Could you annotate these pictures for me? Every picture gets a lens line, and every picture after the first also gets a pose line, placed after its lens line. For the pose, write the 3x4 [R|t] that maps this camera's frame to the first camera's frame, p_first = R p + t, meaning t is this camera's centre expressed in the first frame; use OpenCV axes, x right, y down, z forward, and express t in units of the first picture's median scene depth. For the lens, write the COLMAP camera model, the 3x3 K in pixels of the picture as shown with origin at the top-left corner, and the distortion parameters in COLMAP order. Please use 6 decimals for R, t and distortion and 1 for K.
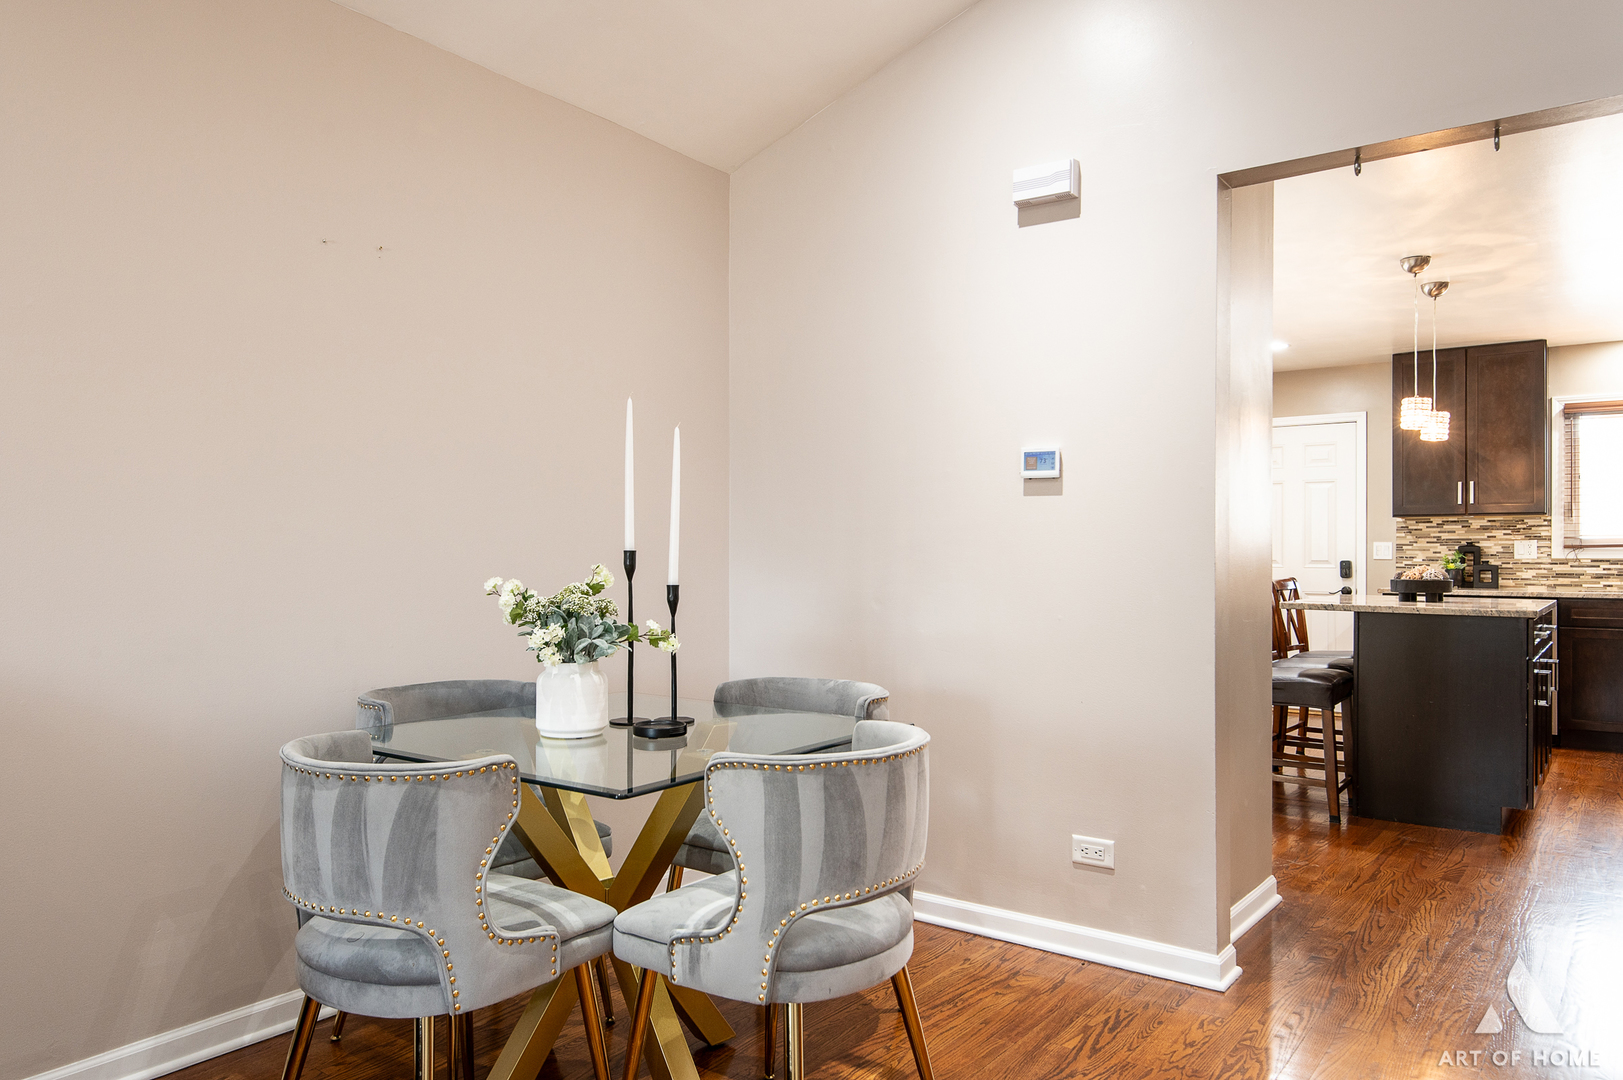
lens RADIAL K [[1139.6, 0, 808.8], [0, 1139.6, 548.9], [0, 0, 1]] dist [0.012368, 0.000633]
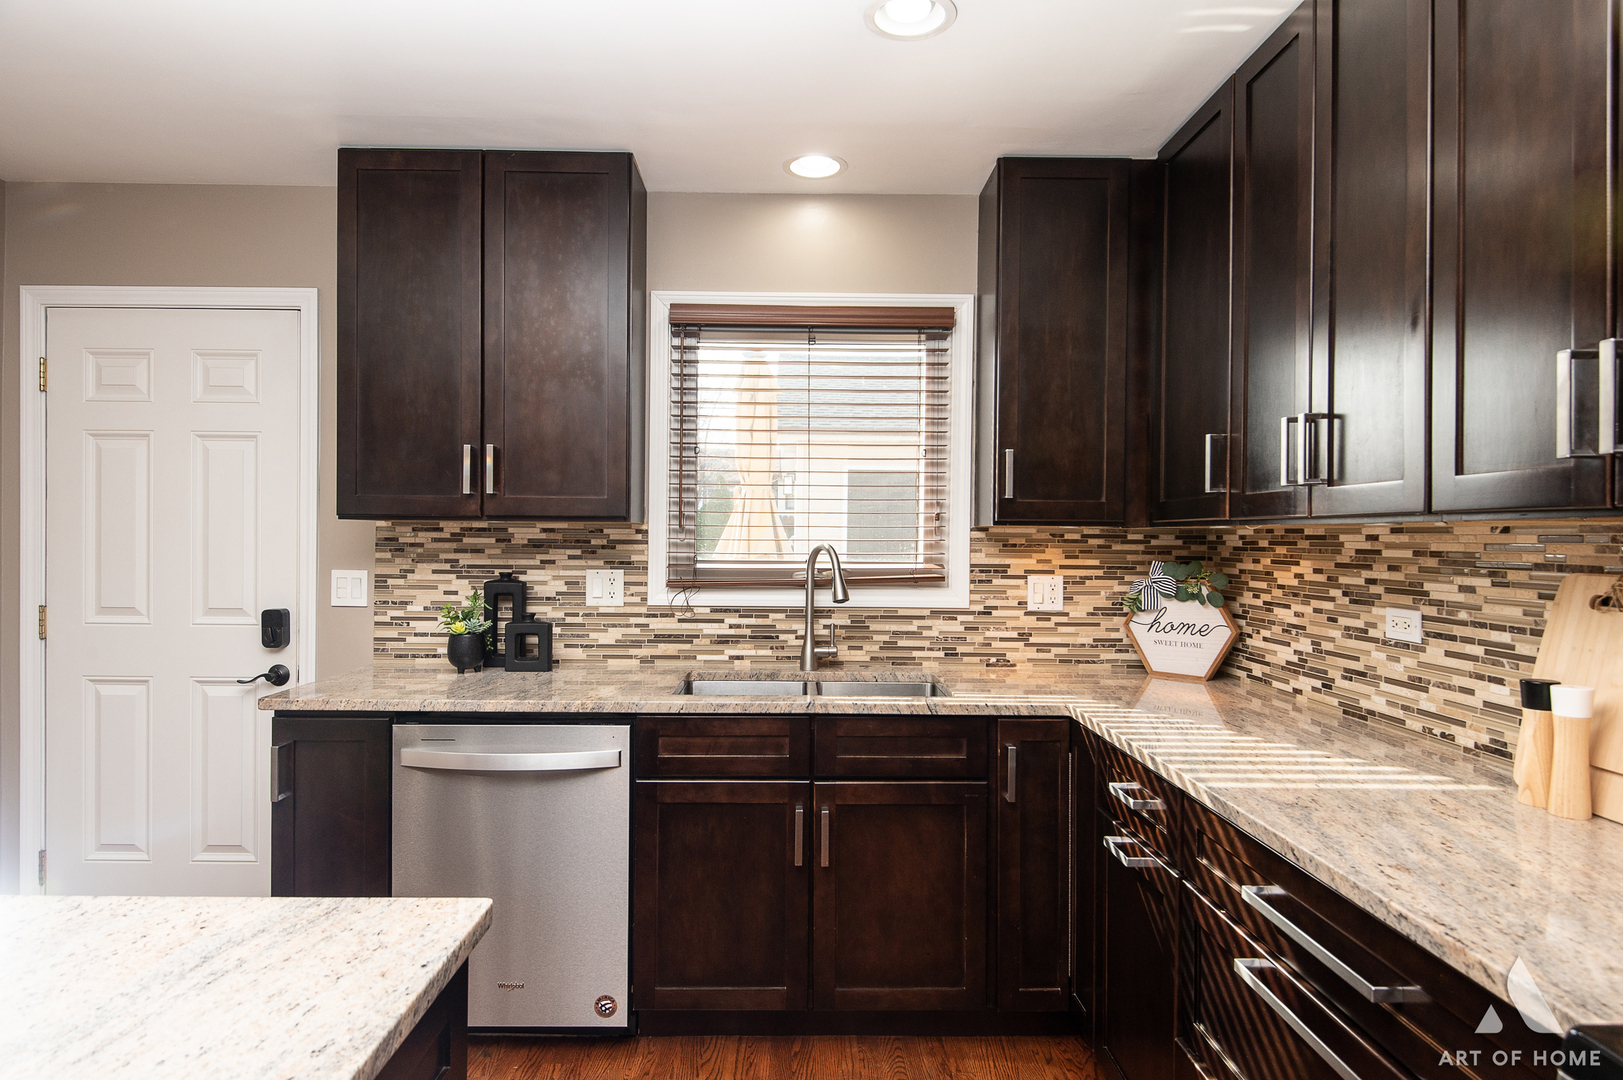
lens RADIAL K [[946.3, 0, 797.1], [0, 946.3, 545.3], [0, 0, 1]] dist [0.014626, -0.006264]
pose [[0.805690, 0.000804, 0.592337, 0.446144], [-0.010306, 0.999867, 0.012661, -0.024549], [-0.592248, -0.016306, 0.805591, 0.612254]]
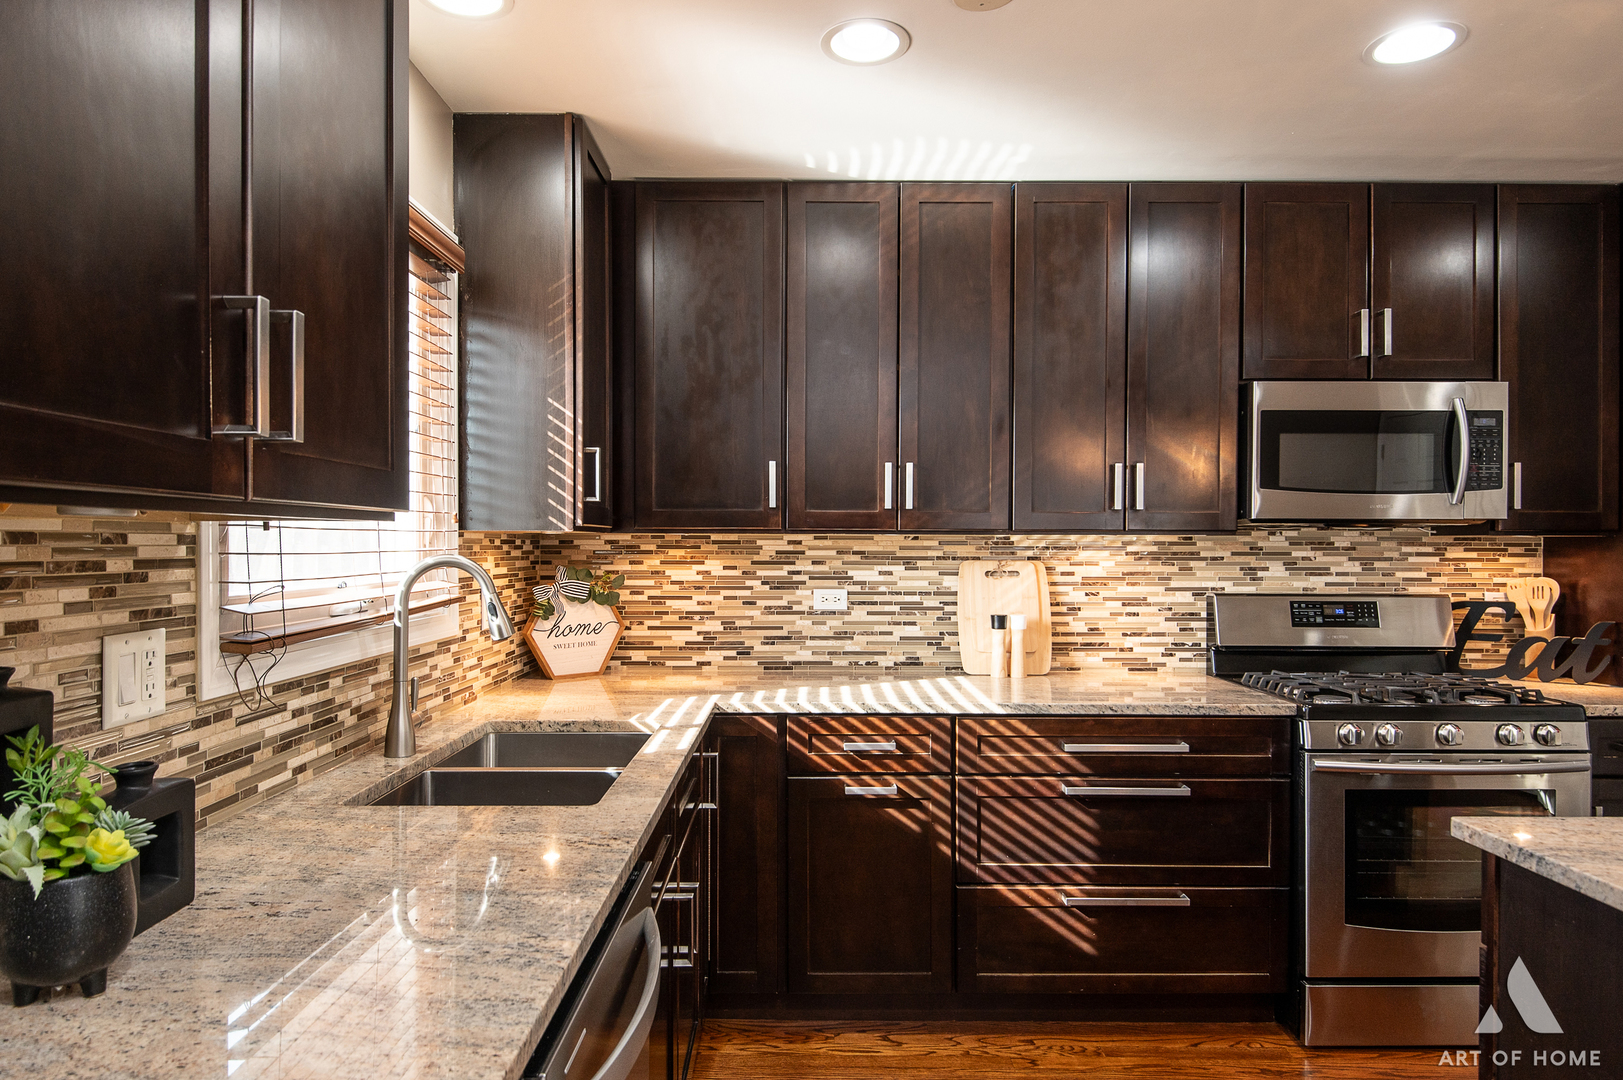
lens RADIAL K [[966.6, 0, 806.4], [0, 966.6, 545.3], [0, 0, 1]] dist [0.013635, -0.009756]
pose [[-0.591106, -0.003808, 0.806585, 0.410882], [-0.004428, 0.999989, 0.001476, -0.024328], [-0.806582, -0.002700, -0.591116, 1.006369]]
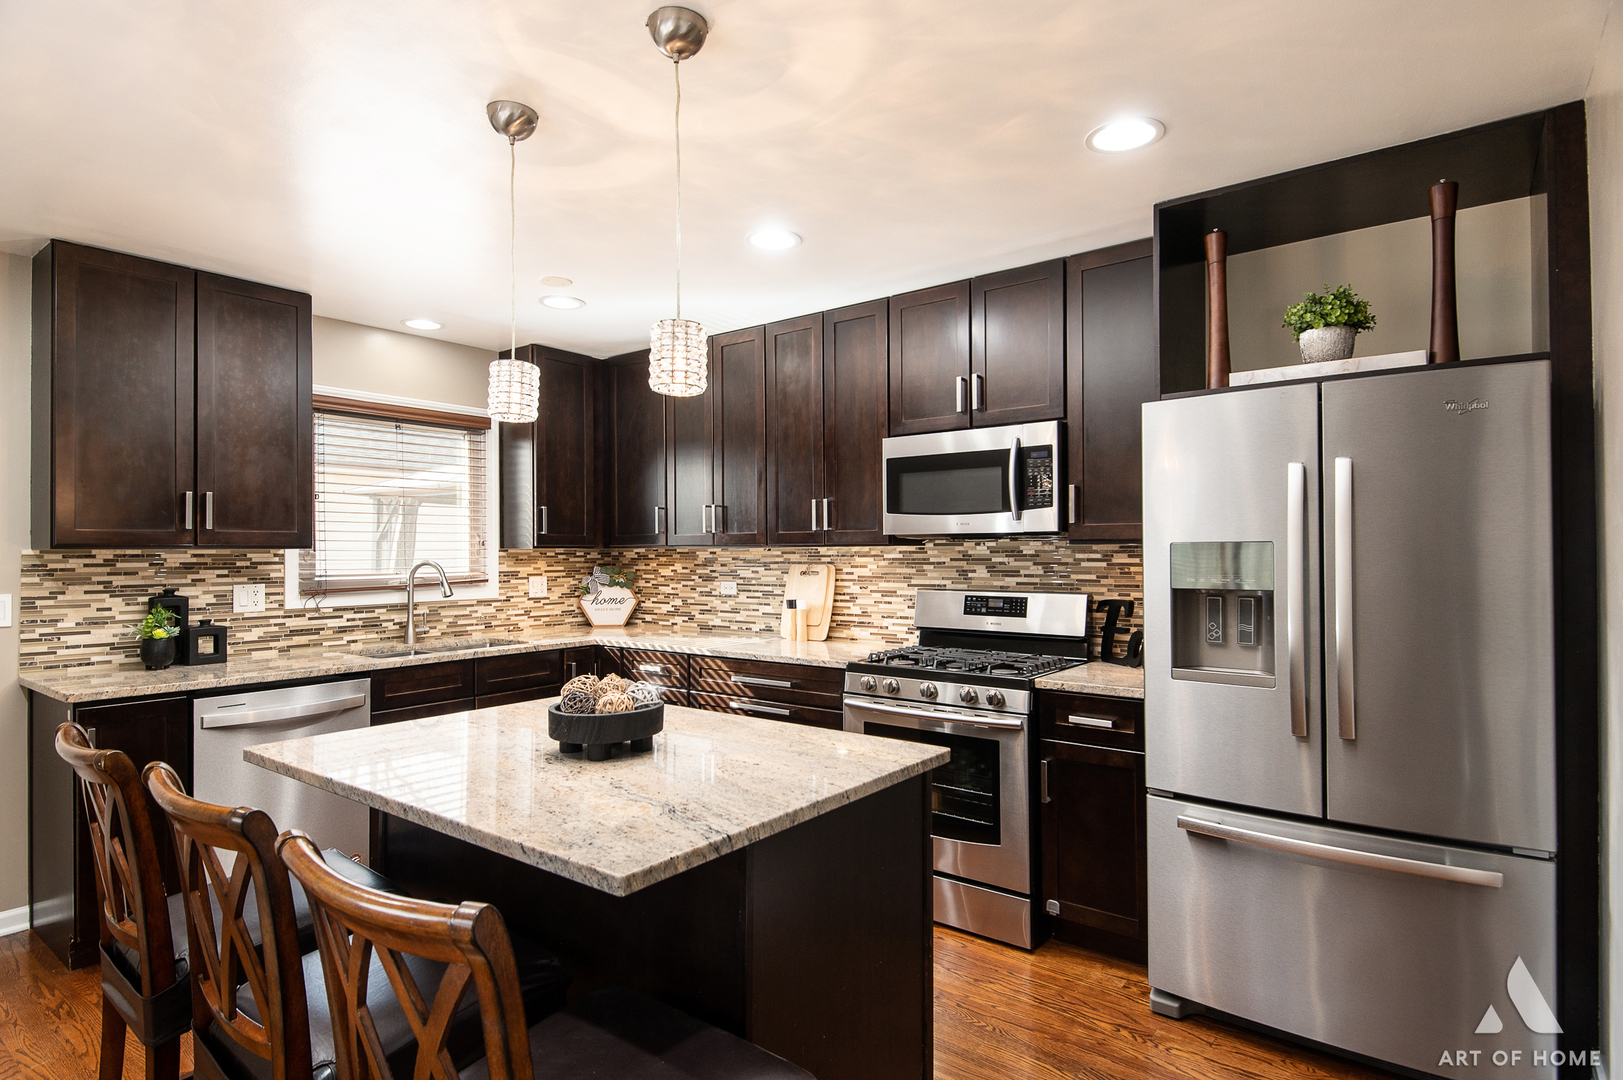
lens RADIAL K [[851.7, 0, 817.4], [0, 851.7, 547.5], [0, 0, 1]] dist [0.019219, -0.015268]
pose [[0.018901, 0.003882, 0.999814, 0.127878], [0.003204, 0.999987, -0.003943, -0.026304], [-0.999816, 0.003278, 0.018888, 0.656188]]
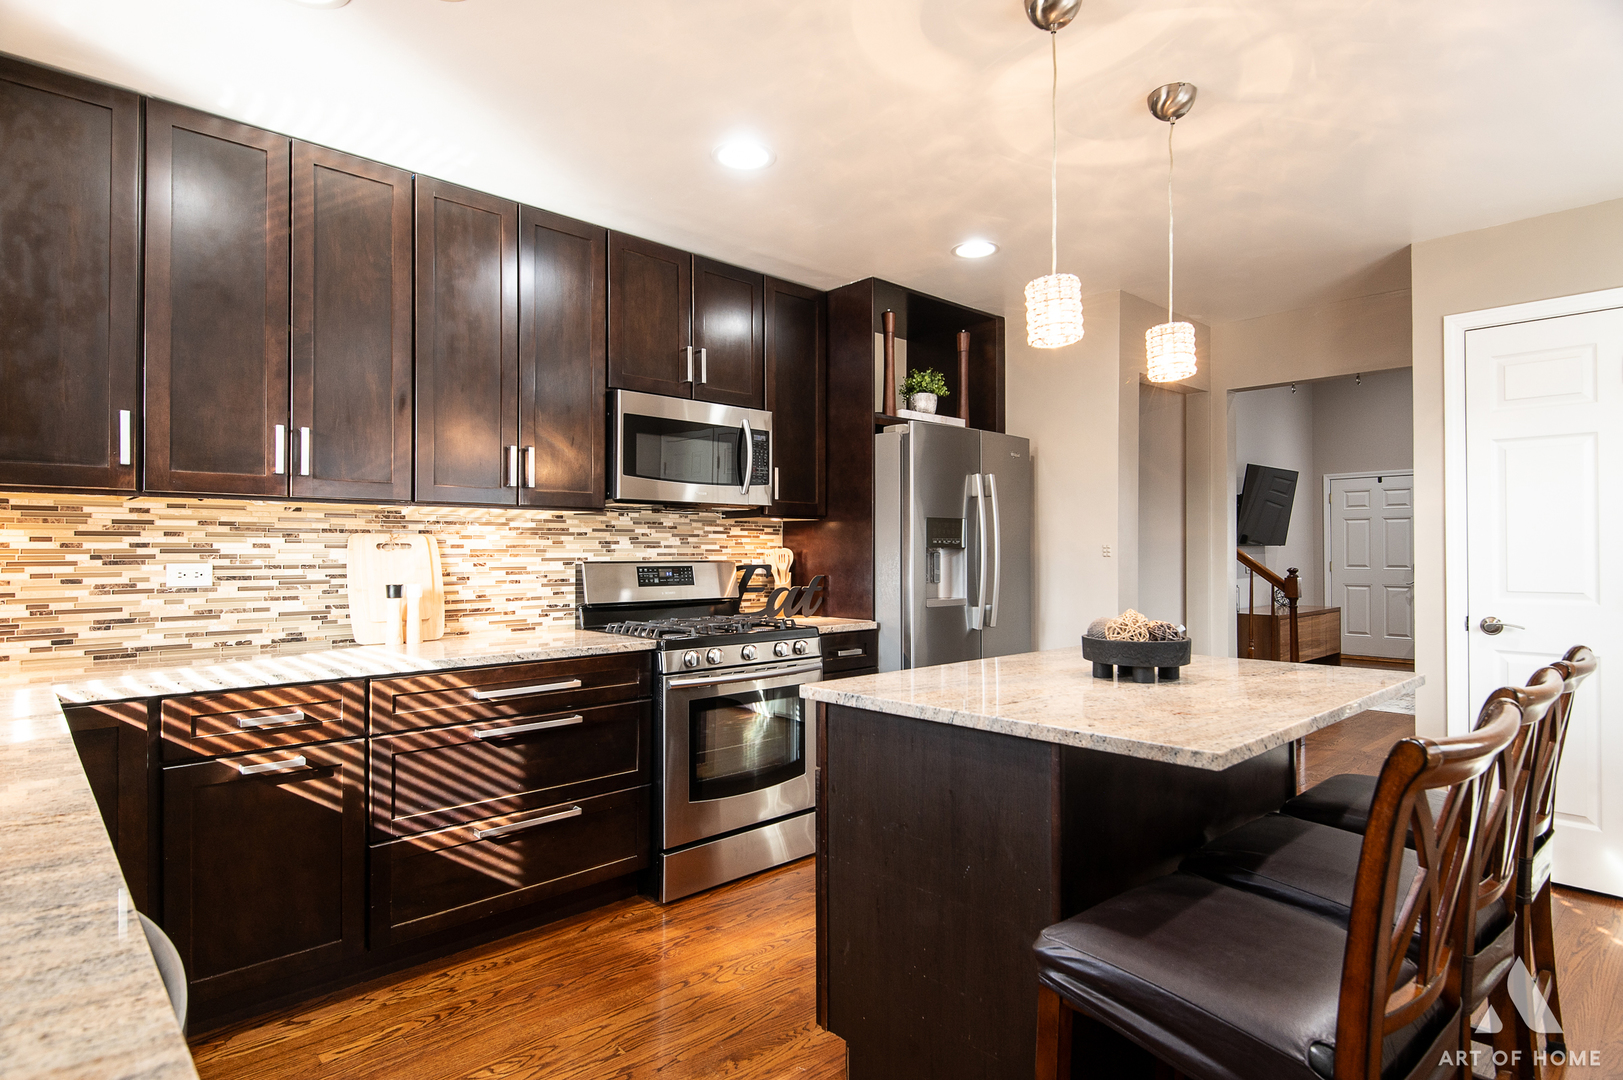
lens RADIAL K [[851.7, 0, 809.8], [0, 851.7, 543.7], [0, 0, 1]] dist [0.019219, -0.015268]
pose [[-0.982088, 0.002988, 0.188401, 0.443559], [0.001089, 0.999948, -0.010184, -0.007886], [-0.188421, -0.009796, -0.982039, 1.035067]]
